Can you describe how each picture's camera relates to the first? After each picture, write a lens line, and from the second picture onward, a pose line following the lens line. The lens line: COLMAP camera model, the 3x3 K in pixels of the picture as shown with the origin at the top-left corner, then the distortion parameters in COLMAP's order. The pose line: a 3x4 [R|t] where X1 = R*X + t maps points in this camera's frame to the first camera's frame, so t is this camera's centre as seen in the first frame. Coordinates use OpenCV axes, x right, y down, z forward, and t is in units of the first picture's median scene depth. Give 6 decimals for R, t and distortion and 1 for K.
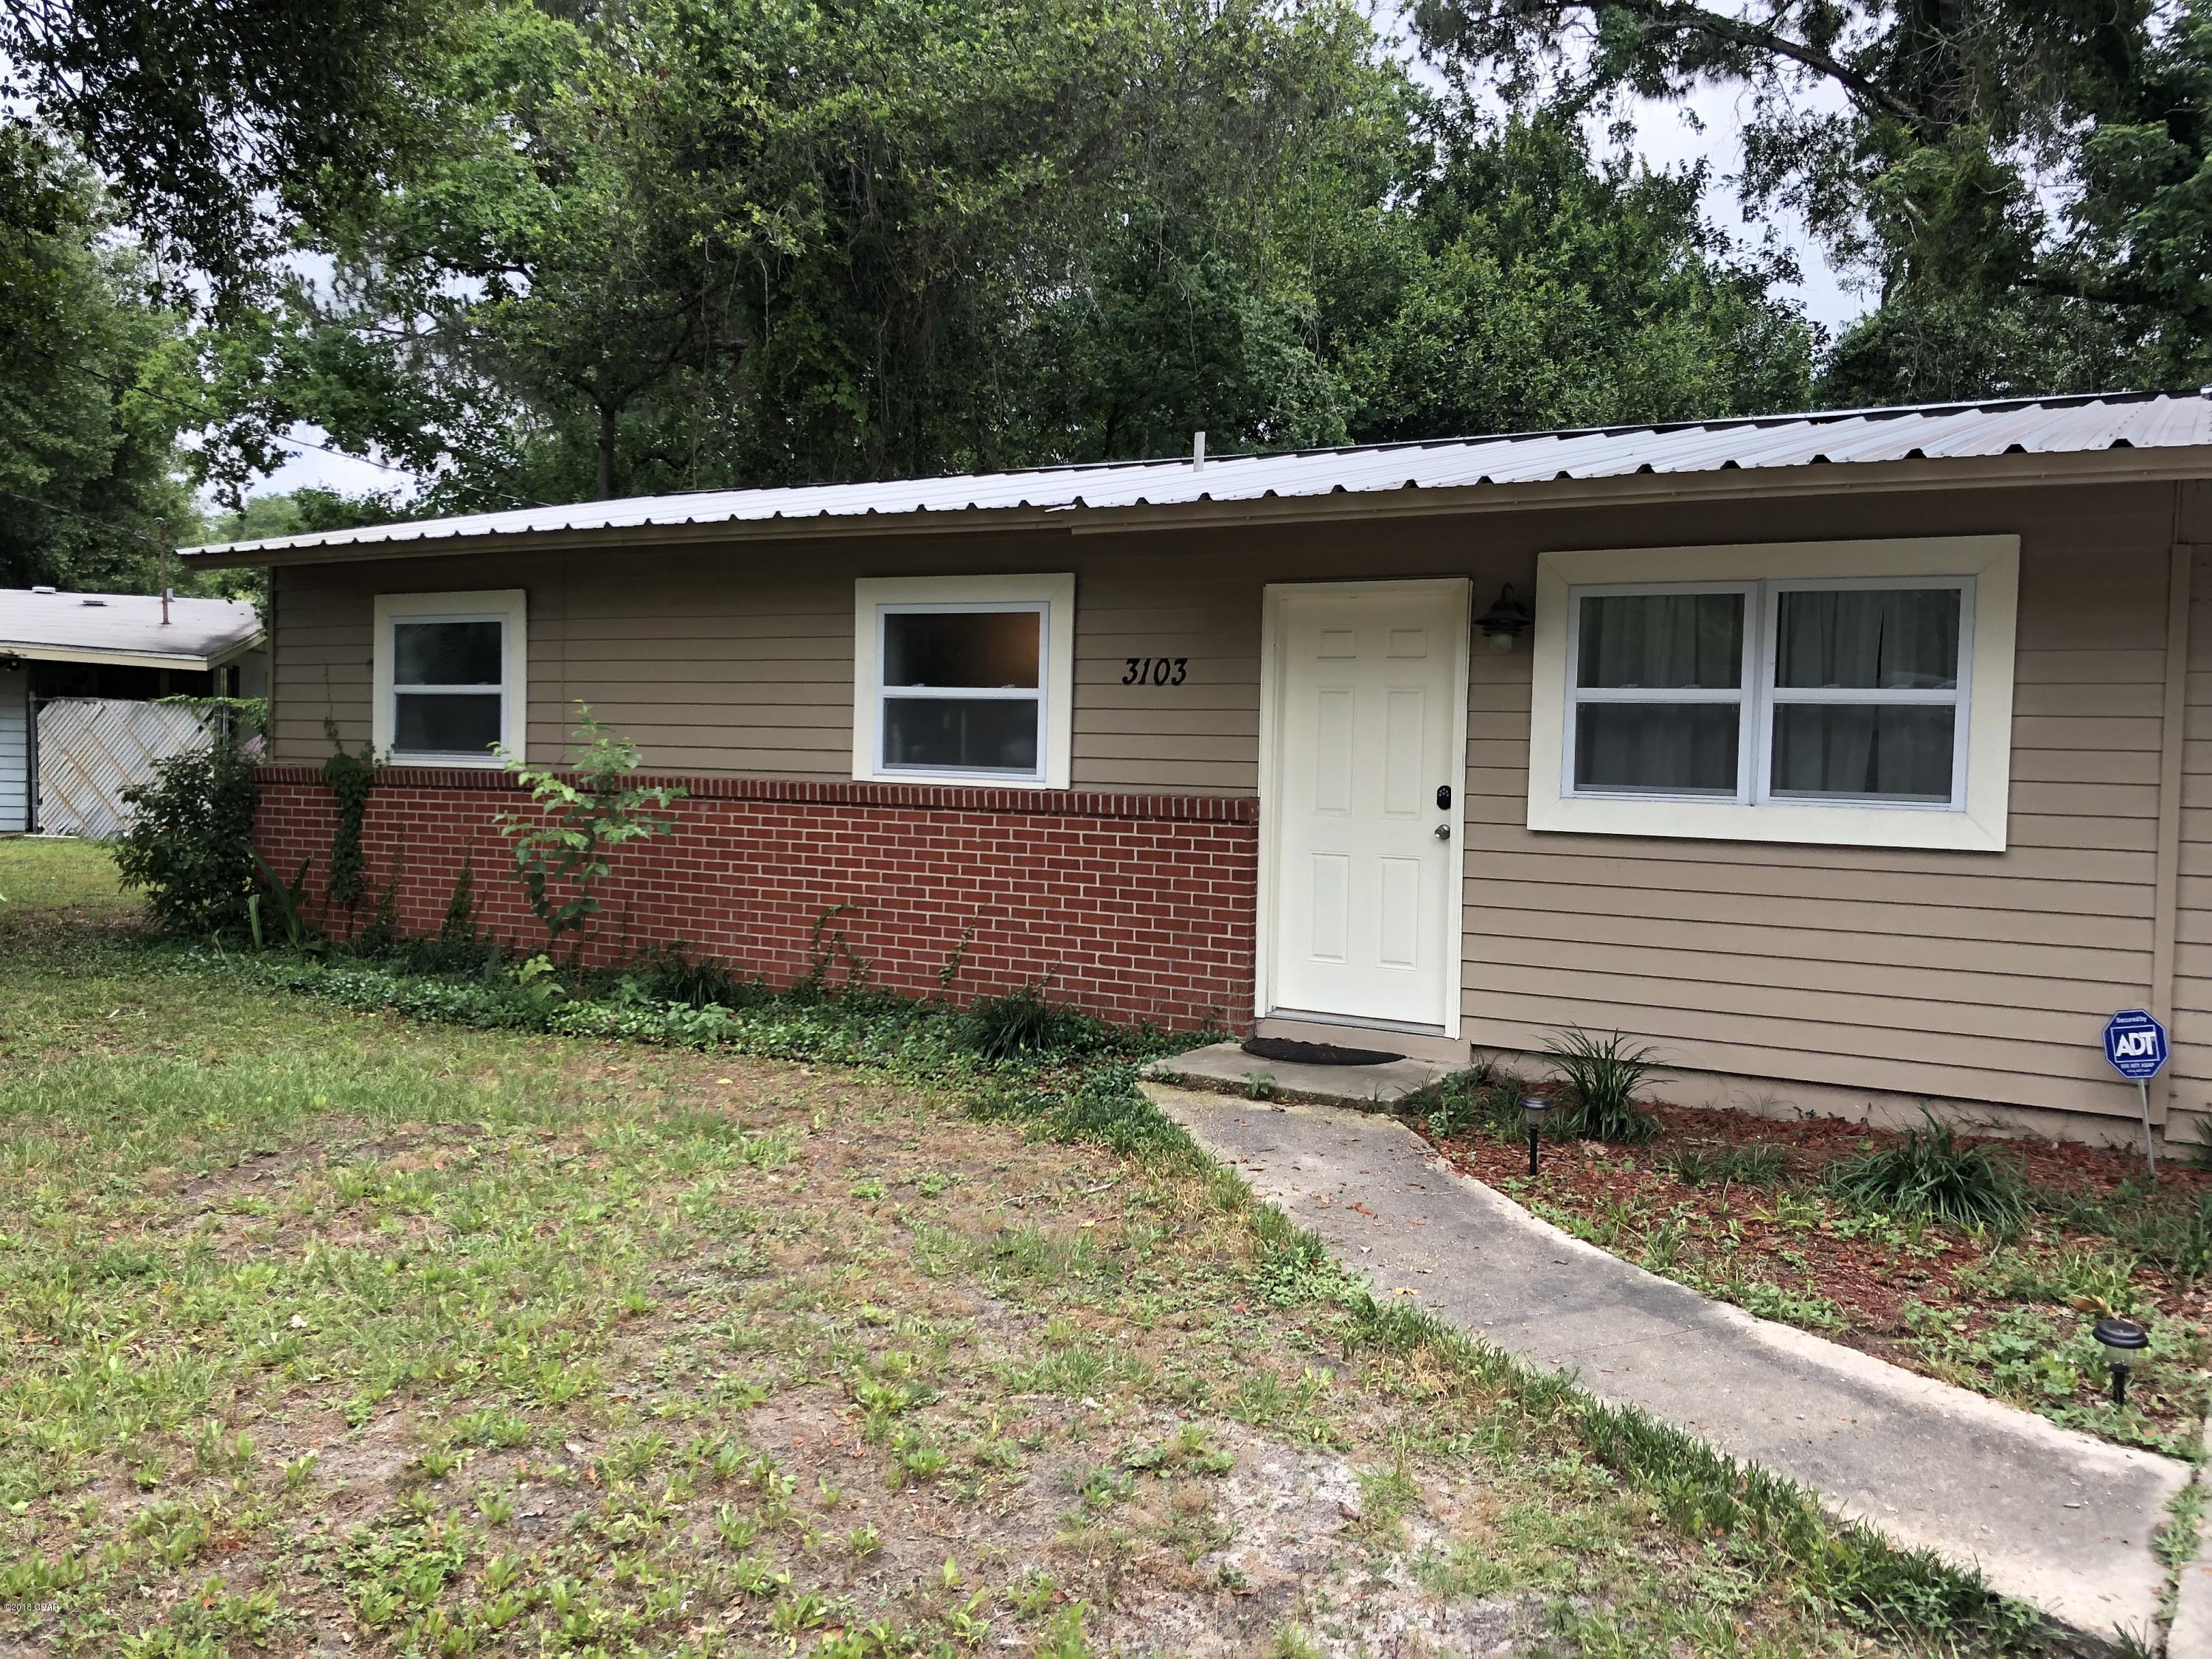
lens RADIAL K [[1800.9, 0, 1109.0], [0, 1800.9, 830.5], [0, 0, 1]] dist [0.041831, -0.027664]
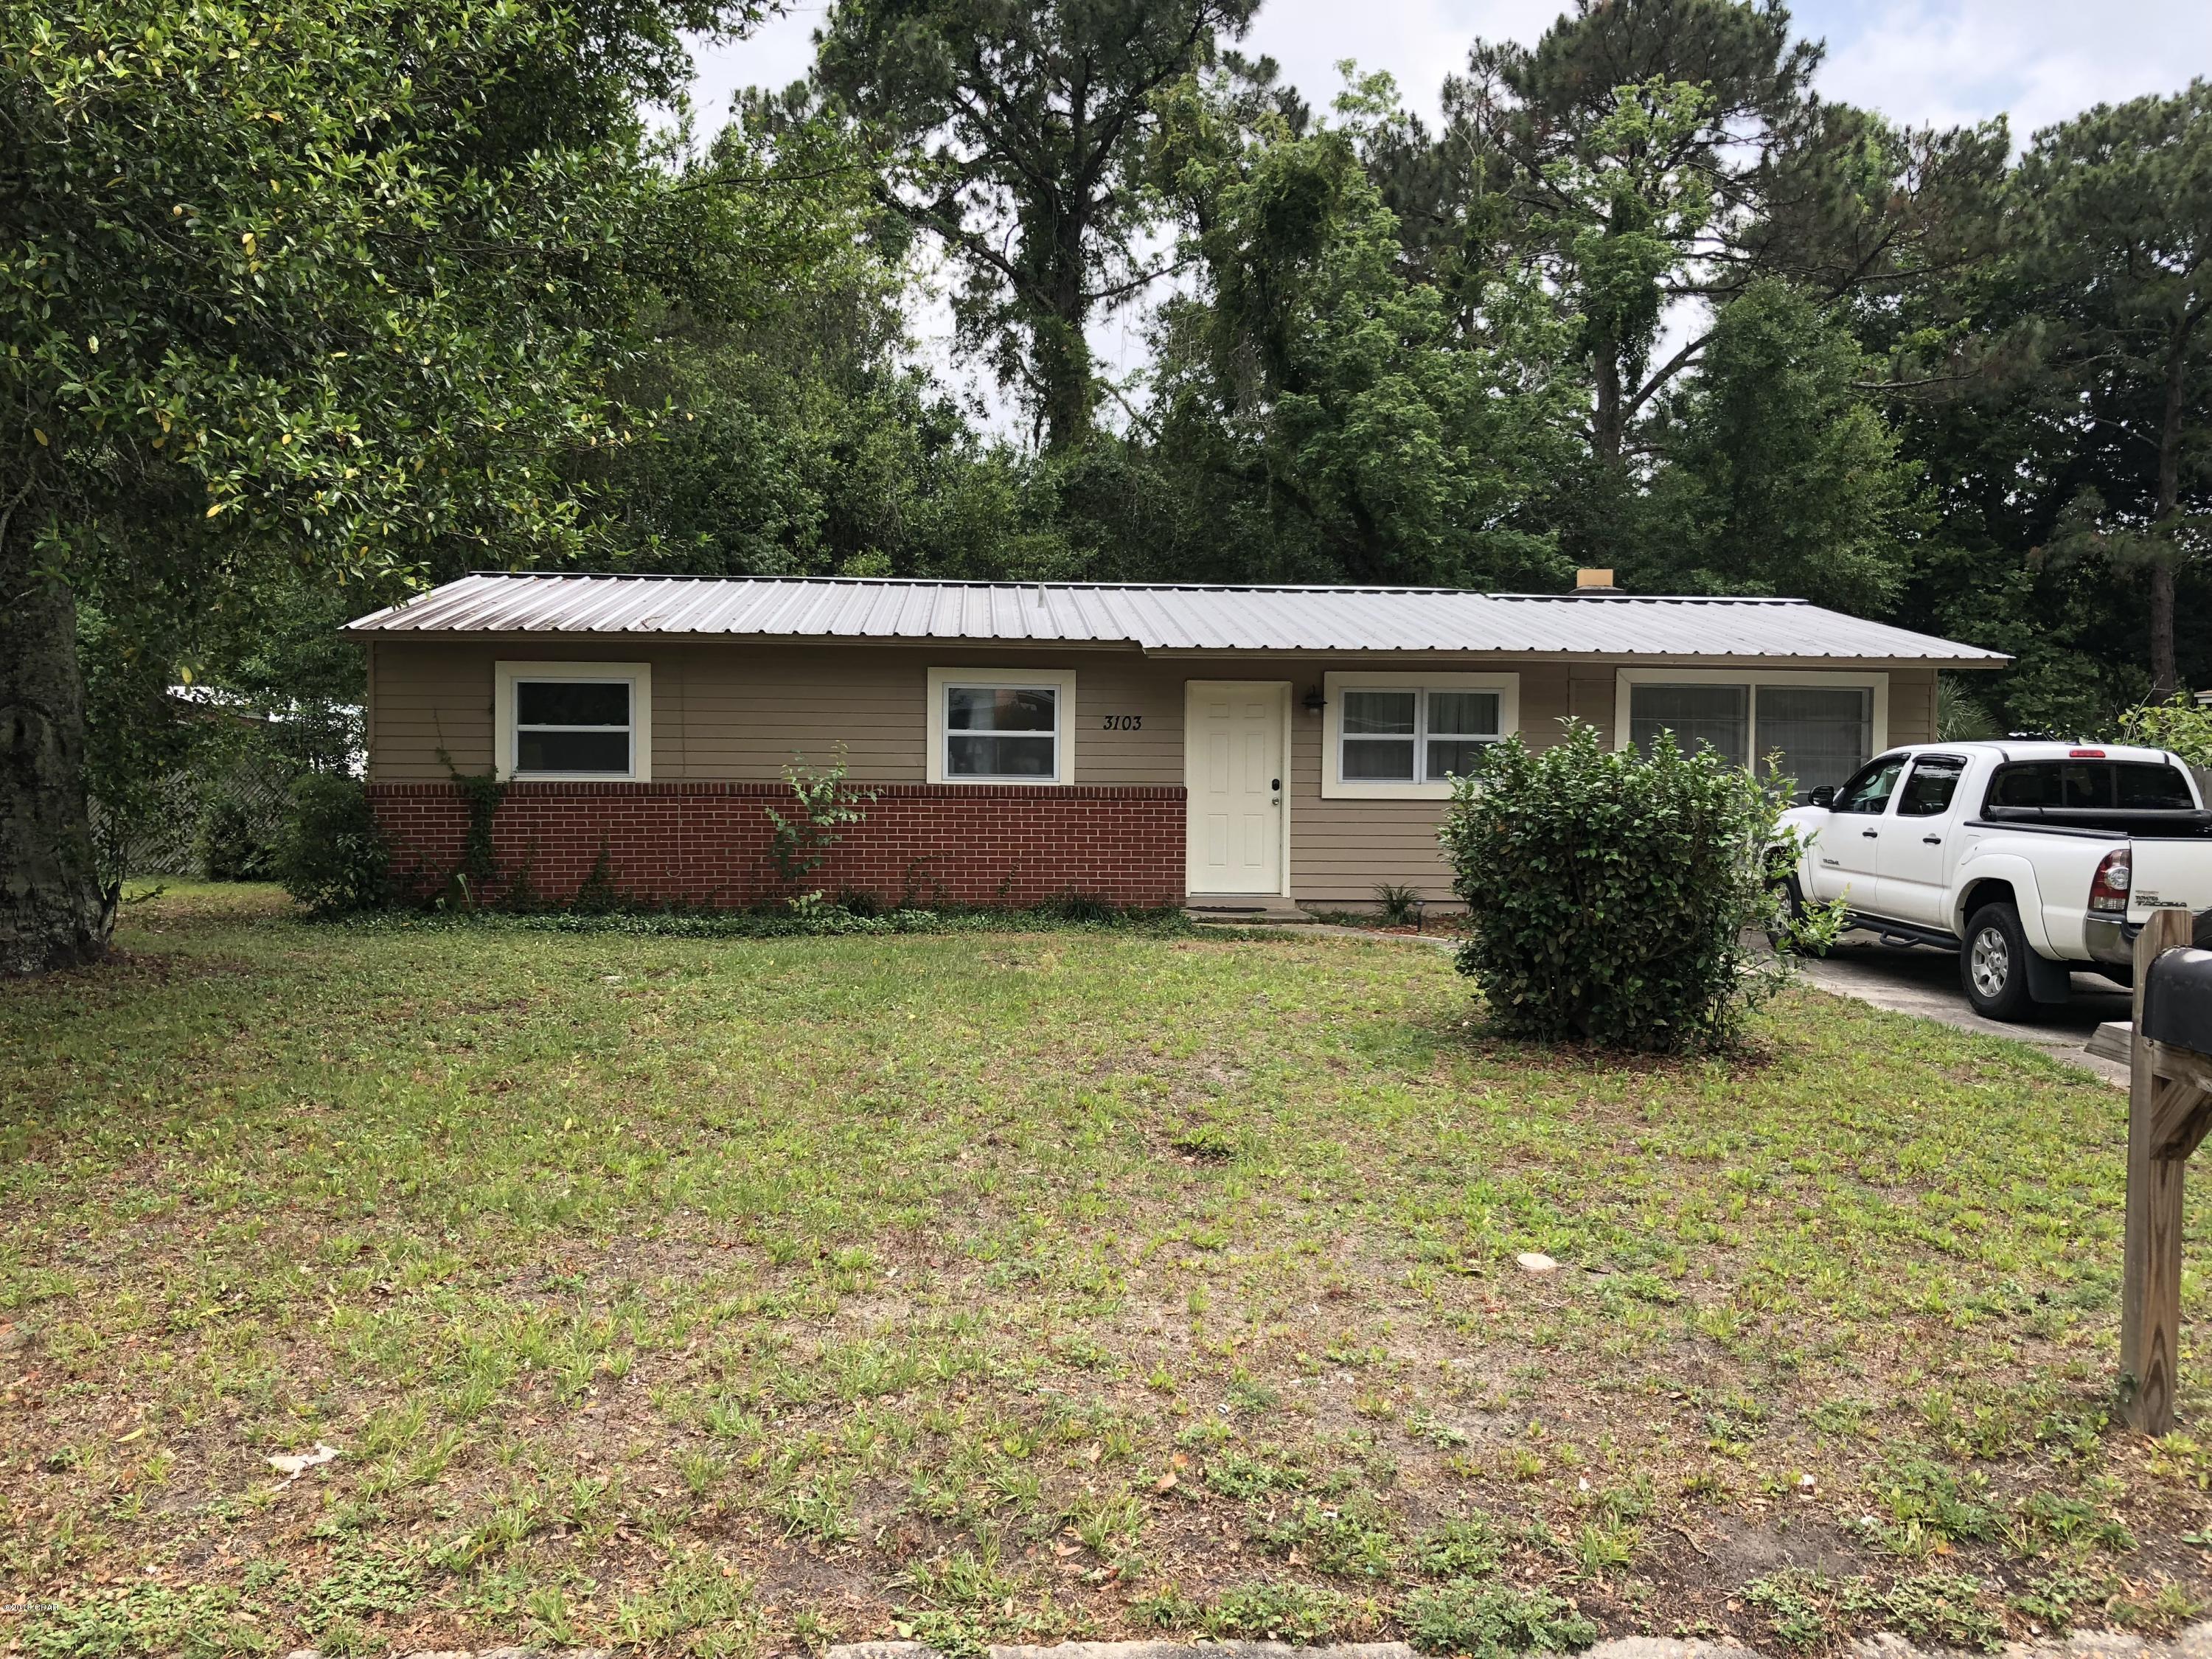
lens RADIAL K [[1800.9, 0, 1102.3], [0, 1800.9, 828.0], [0, 0, 1]] dist [0.041831, -0.027664]
pose [[0.803442, -0.040302, 0.594018, -1.109021], [0.036104, 0.999168, 0.018958, -0.013152], [-0.594288, 0.006215, 0.804228, -0.514128]]
